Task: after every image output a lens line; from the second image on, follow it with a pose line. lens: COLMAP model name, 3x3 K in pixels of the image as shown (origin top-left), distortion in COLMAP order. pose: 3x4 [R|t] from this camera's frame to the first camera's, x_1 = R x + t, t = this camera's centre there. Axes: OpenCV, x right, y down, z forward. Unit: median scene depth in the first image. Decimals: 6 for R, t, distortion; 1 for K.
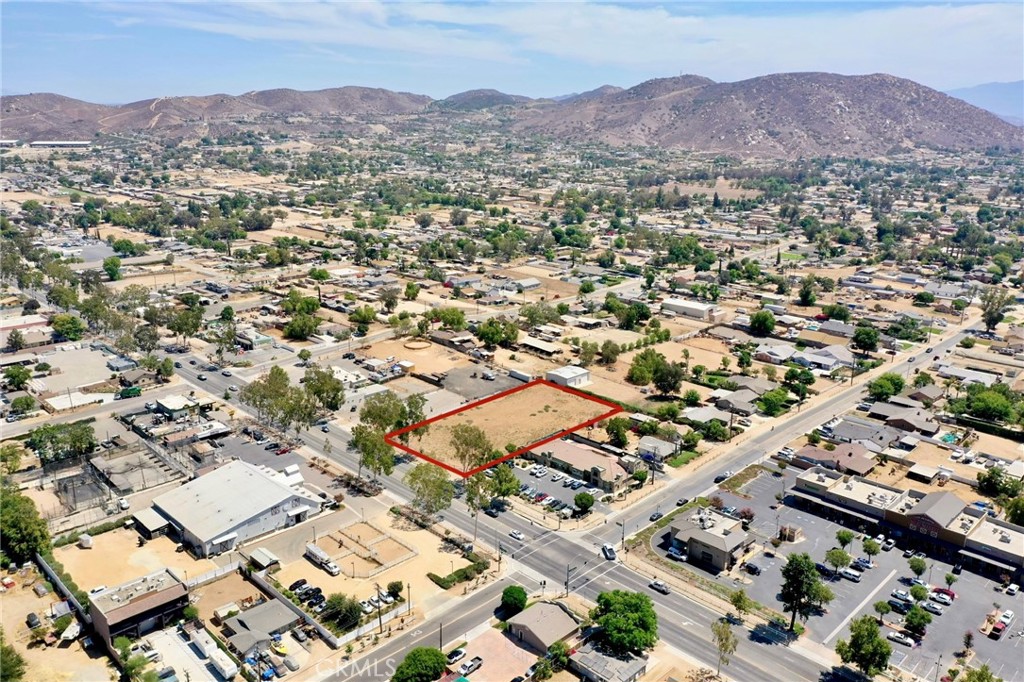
lens RADIAL K [[808.5, 0, 510.4], [0, 808.5, 334.4], [0, 0, 1]] dist [0.012109, -0.000648]
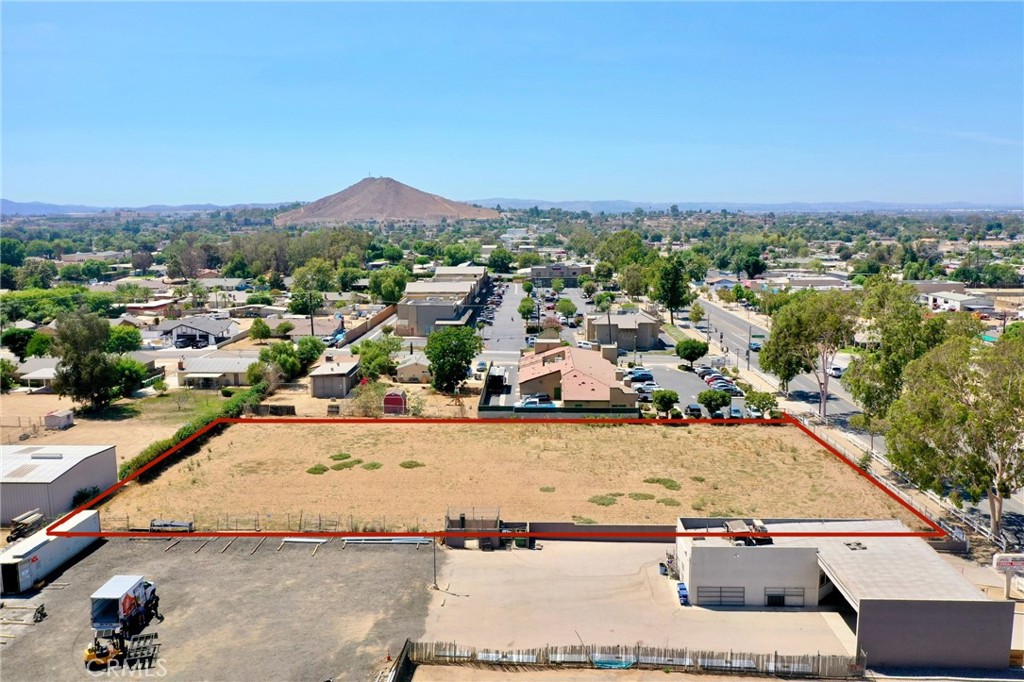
lens RADIAL K [[808.5, 0, 510.4], [0, 808.5, 334.4], [0, 0, 1]] dist [0.012109, -0.000648]
pose [[-0.691224, -0.109115, 0.714355, -0.166326], [0.190623, 0.925990, 0.325892, -0.032454], [-0.697045, 0.361437, -0.619267, 0.878559]]
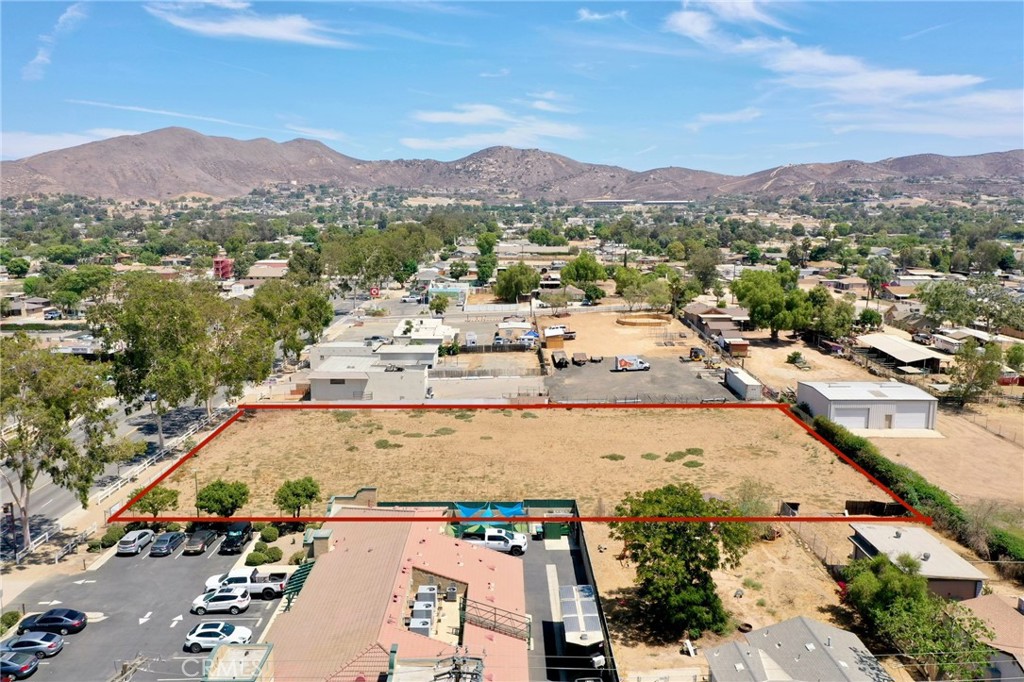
lens RADIAL K [[808.5, 0, 510.4], [0, 808.5, 334.4], [0, 0, 1]] dist [0.012109, -0.000648]
pose [[0.712590, 0.103114, -0.693961, 0.168585], [-0.183409, 0.982122, -0.042401, 0.055304], [0.677183, 0.157493, 0.718763, 0.556613]]
